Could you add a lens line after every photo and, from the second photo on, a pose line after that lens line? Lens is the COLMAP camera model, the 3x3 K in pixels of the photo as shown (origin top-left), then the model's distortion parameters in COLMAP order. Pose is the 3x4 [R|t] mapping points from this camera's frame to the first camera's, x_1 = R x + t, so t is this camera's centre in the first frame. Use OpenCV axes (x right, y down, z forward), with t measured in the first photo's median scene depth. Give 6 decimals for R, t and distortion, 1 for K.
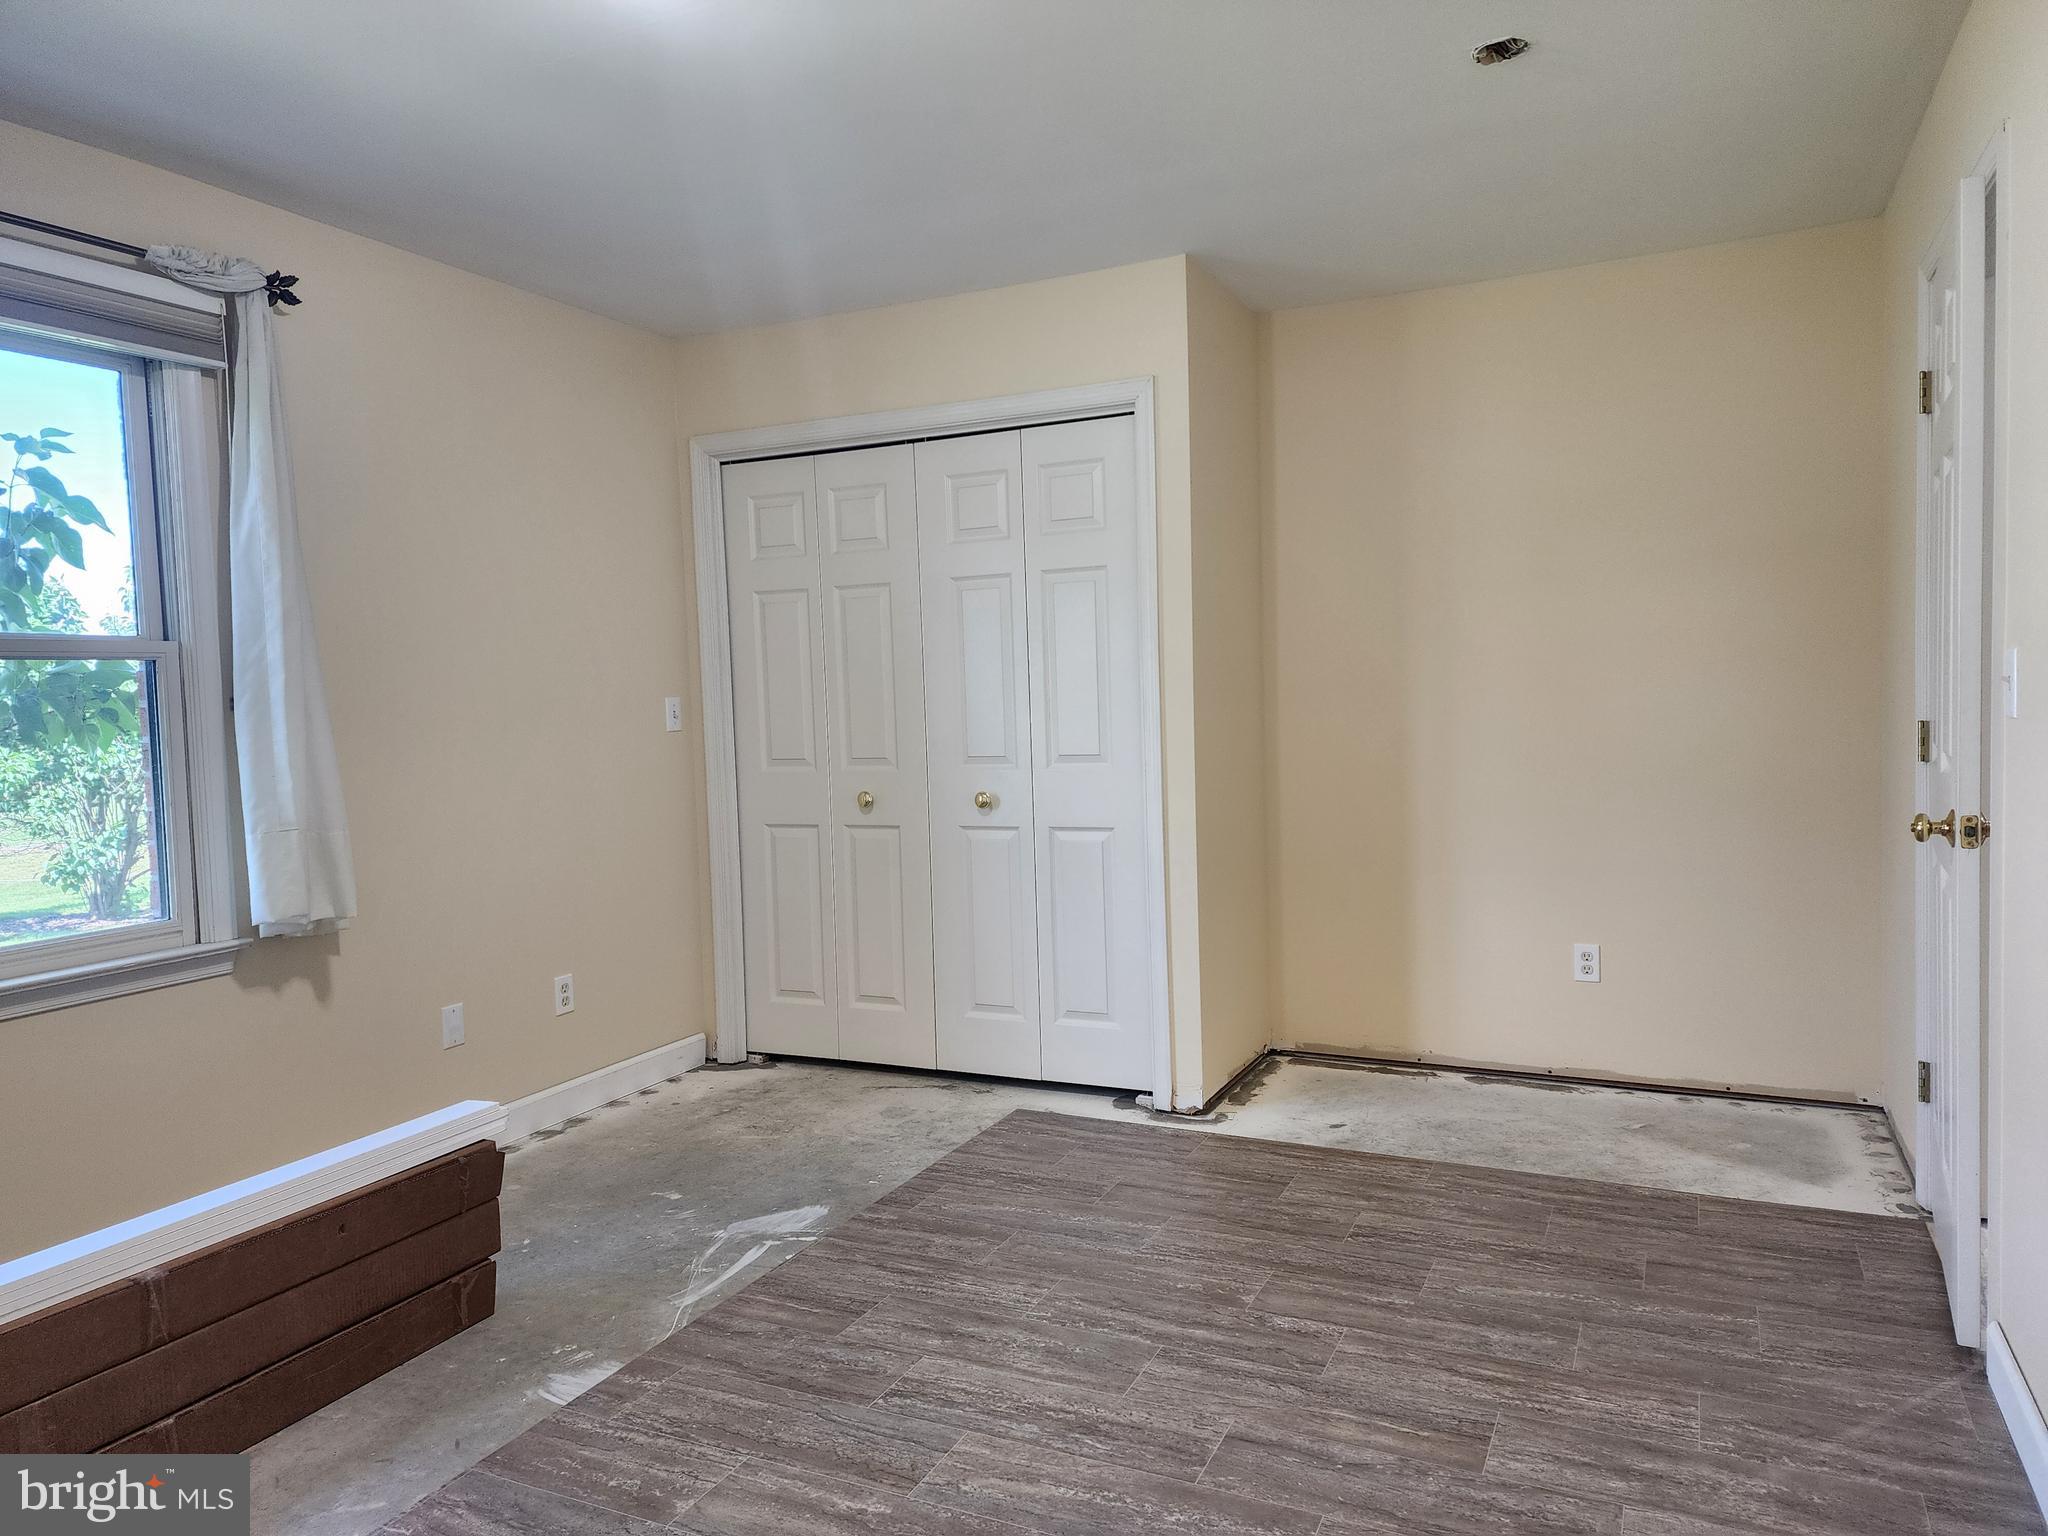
lens RADIAL K [[1349.9, 0, 1024.0], [0, 1349.9, 768.0], [0, 0, 1]] dist [0.106468, -0.102224]
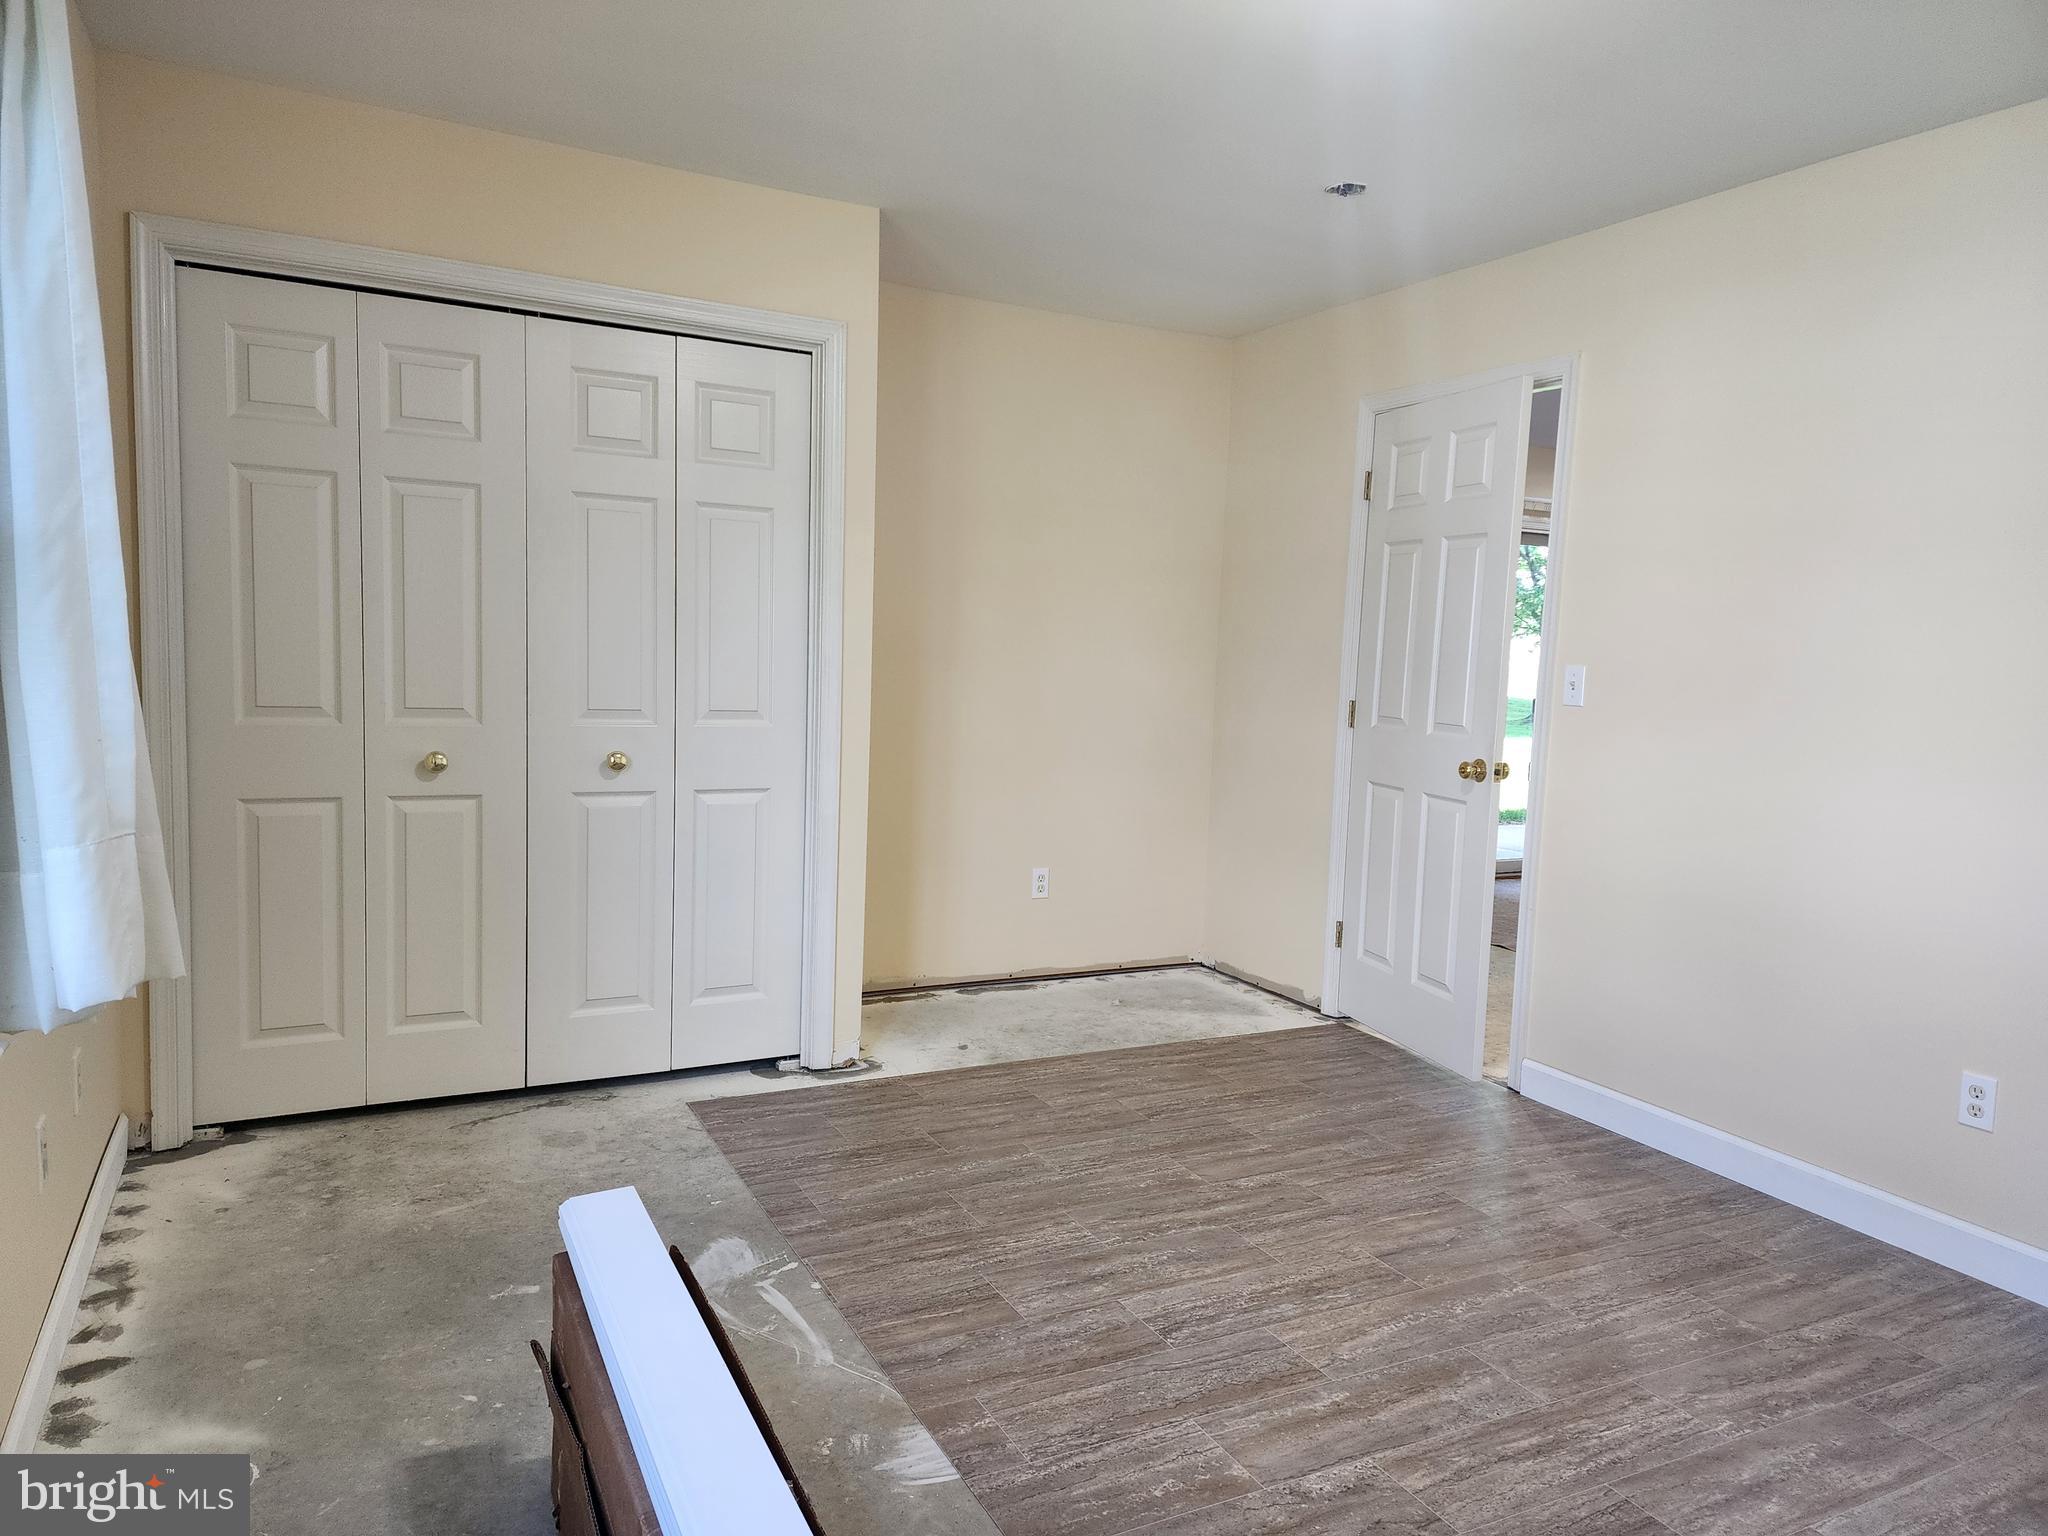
lens RADIAL K [[1357.4, 0, 1025.3], [0, 1357.4, 783.6], [0, 0, 1]] dist [0.088982, -0.085894]
pose [[0.606142, -0.030328, 0.794778, -0.620447], [-0.012172, 0.998802, 0.047397, -0.006738], [-0.795263, -0.038403, 0.605047, 0.295808]]
